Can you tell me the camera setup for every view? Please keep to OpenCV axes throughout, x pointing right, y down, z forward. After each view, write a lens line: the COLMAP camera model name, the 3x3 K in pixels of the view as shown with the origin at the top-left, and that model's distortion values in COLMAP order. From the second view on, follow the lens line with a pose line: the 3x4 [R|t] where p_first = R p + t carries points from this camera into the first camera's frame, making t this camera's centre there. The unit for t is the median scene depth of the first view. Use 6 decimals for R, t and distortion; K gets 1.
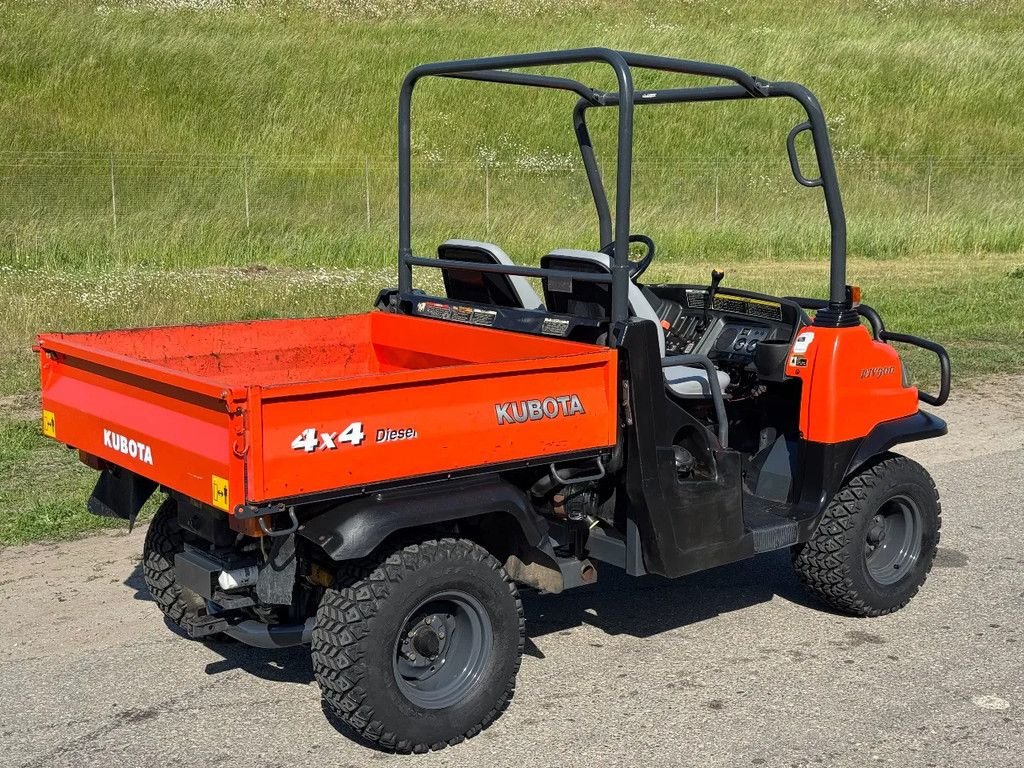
lens RADIAL K [[1424.0, 0, 512.0], [0, 1424.0, 384.0], [0, 0, 1]] dist [0.169097, -0.302564]
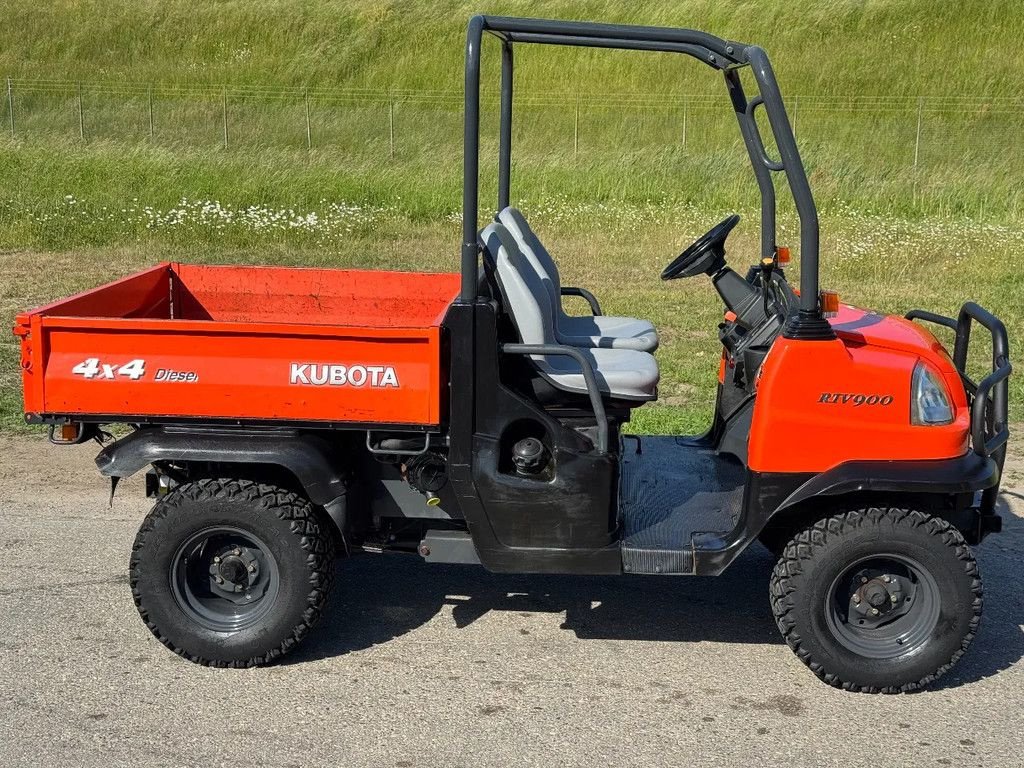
lens RADIAL K [[1424.0, 0, 512.0], [0, 1424.0, 384.0], [0, 0, 1]] dist [0.169097, -0.302564]
pose [[0.751039, 0.142041, -0.644799, 0.723027], [-0.117224, 0.989756, 0.081492, -0.069162], [0.649769, 0.014382, 0.759996, 0.277741]]
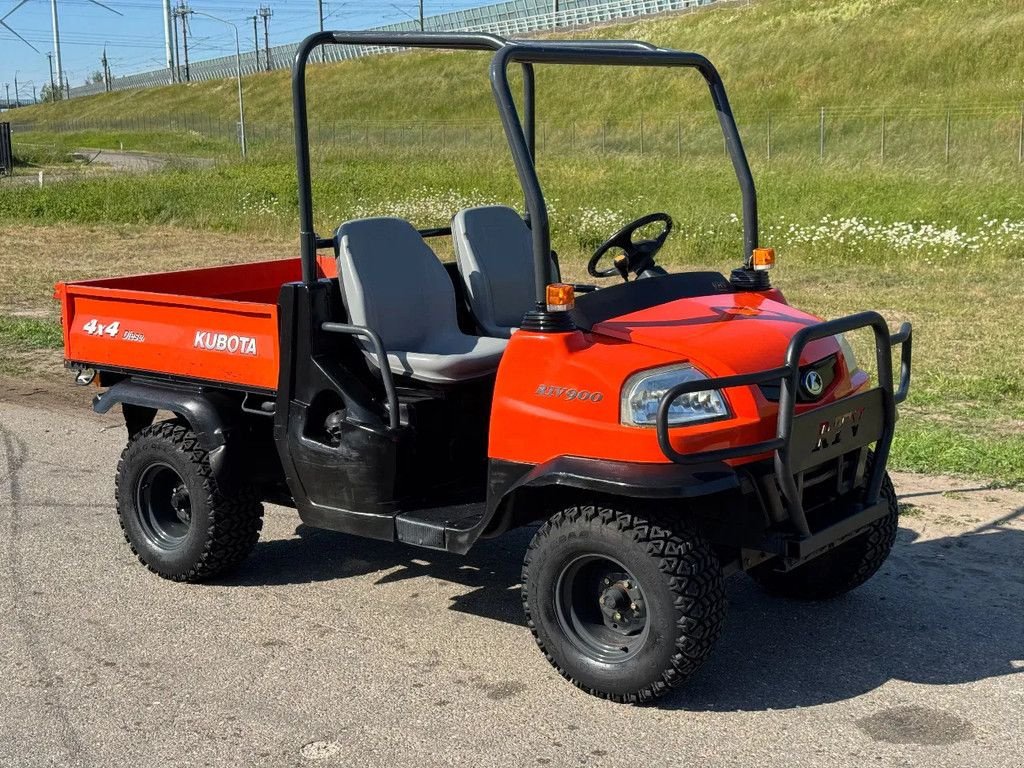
lens RADIAL K [[1424.0, 0, 512.0], [0, 1424.0, 384.0], [0, 0, 1]] dist [0.169097, -0.302564]
pose [[0.247425, 0.170599, -0.953770, 1.161397], [-0.131135, 0.981216, 0.141489, -0.141680], [0.959992, 0.090064, 0.265149, 0.853566]]
